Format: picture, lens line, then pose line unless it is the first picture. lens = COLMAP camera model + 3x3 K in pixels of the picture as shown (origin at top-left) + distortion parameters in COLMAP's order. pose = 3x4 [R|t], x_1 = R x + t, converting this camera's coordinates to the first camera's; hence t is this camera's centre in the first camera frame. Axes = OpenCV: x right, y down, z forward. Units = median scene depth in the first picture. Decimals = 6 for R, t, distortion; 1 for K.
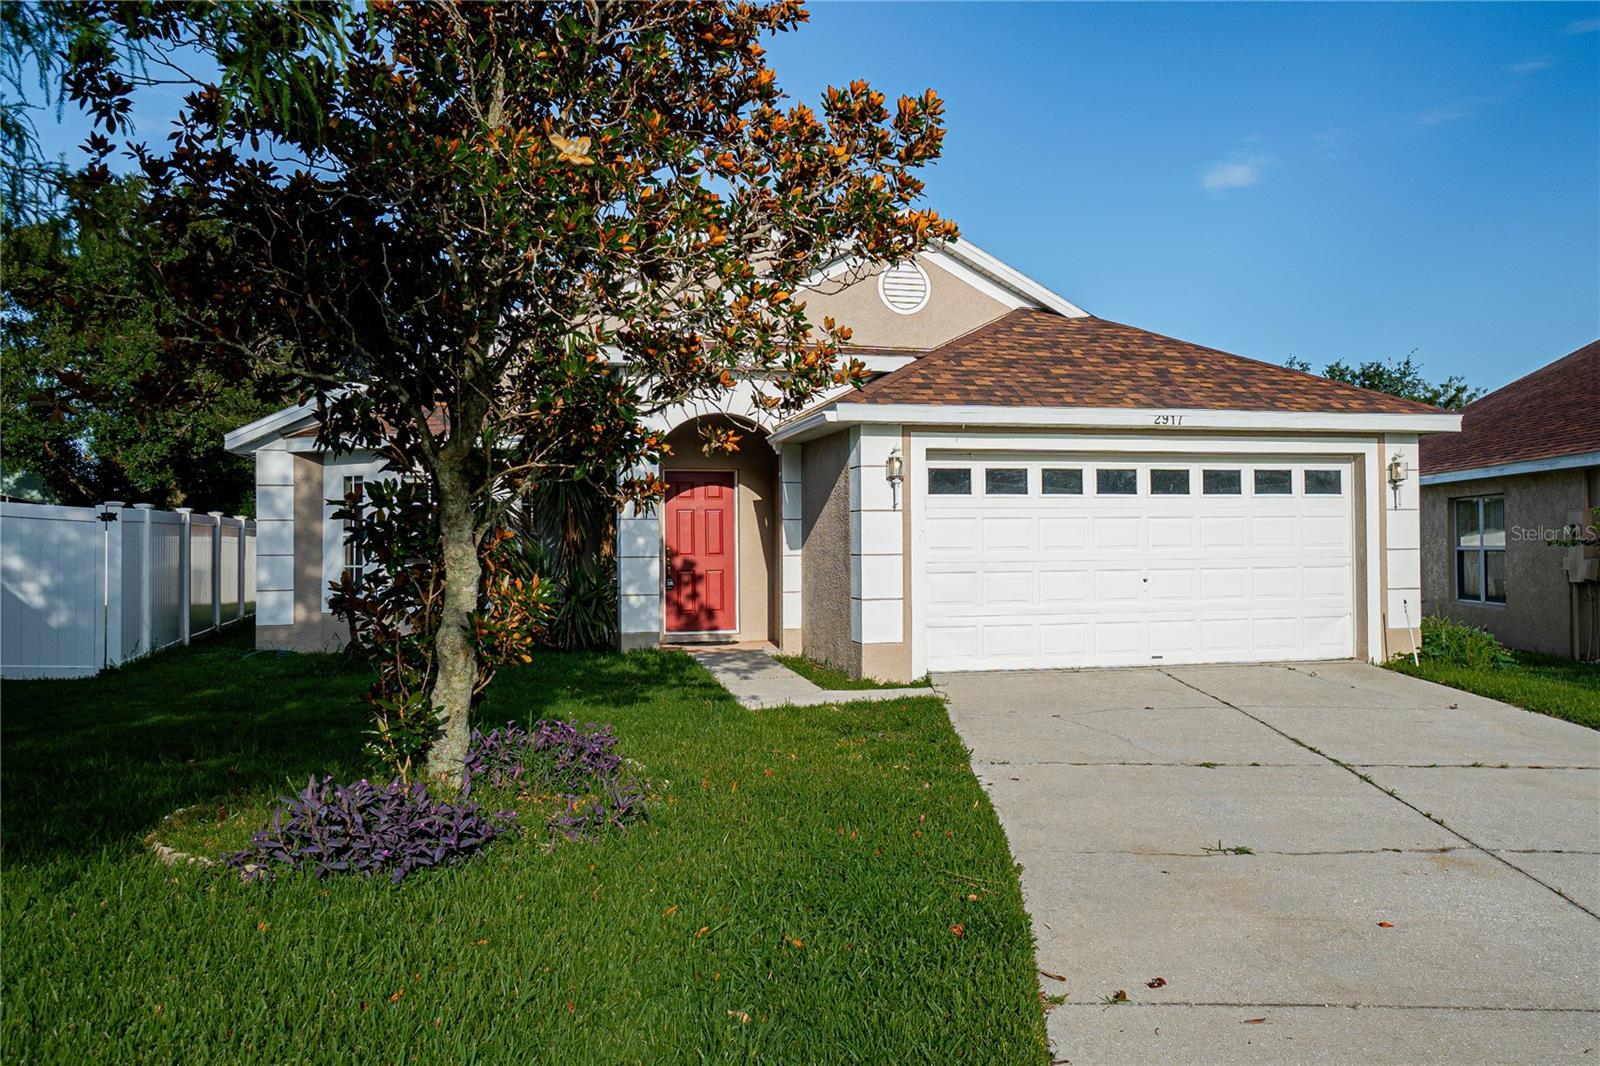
lens RADIAL K [[1242.0, 0, 842.2], [0, 1242.0, 528.7], [0, 0, 1]] dist [0.111836, -0.000667]
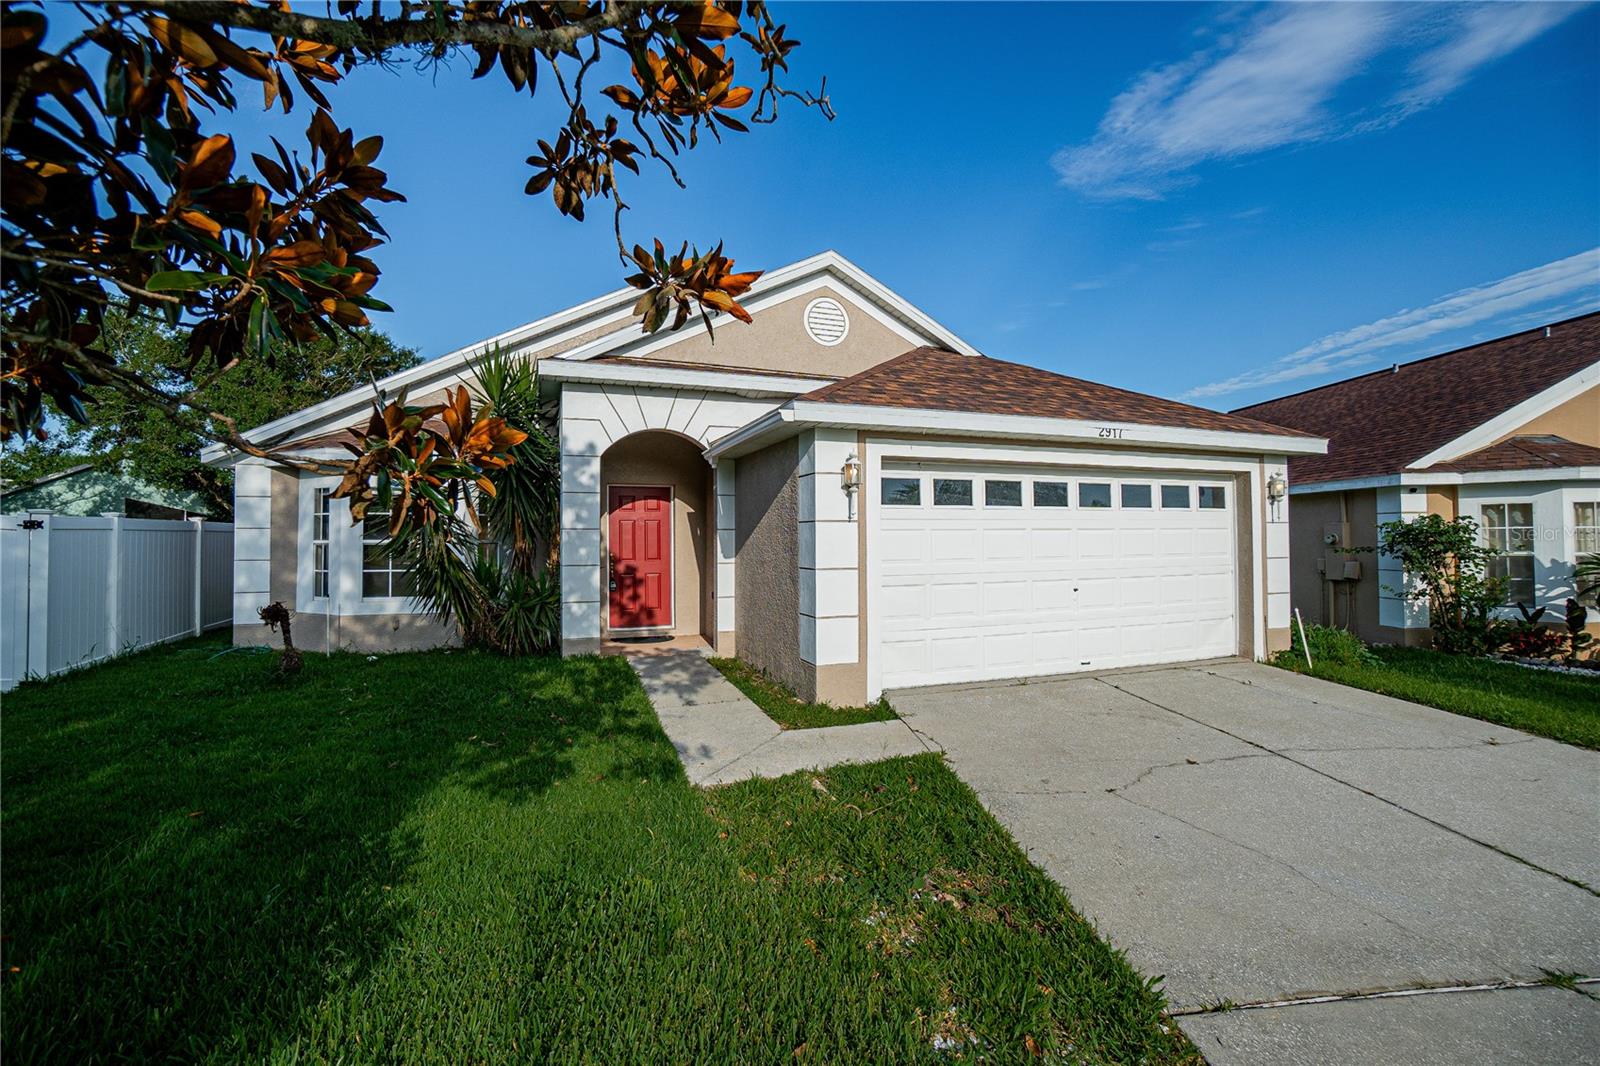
lens RADIAL K [[692.2, 0, 796.3], [0, 692.2, 525.7], [0, 0, 1]] dist [-0.010435, 0.004299]
pose [[0.994763, 0.001997, 0.102190, -0.044594], [-0.000933, 0.999945, -0.010467, -0.005263], [-0.102205, 0.010317, 0.994710, 0.427591]]
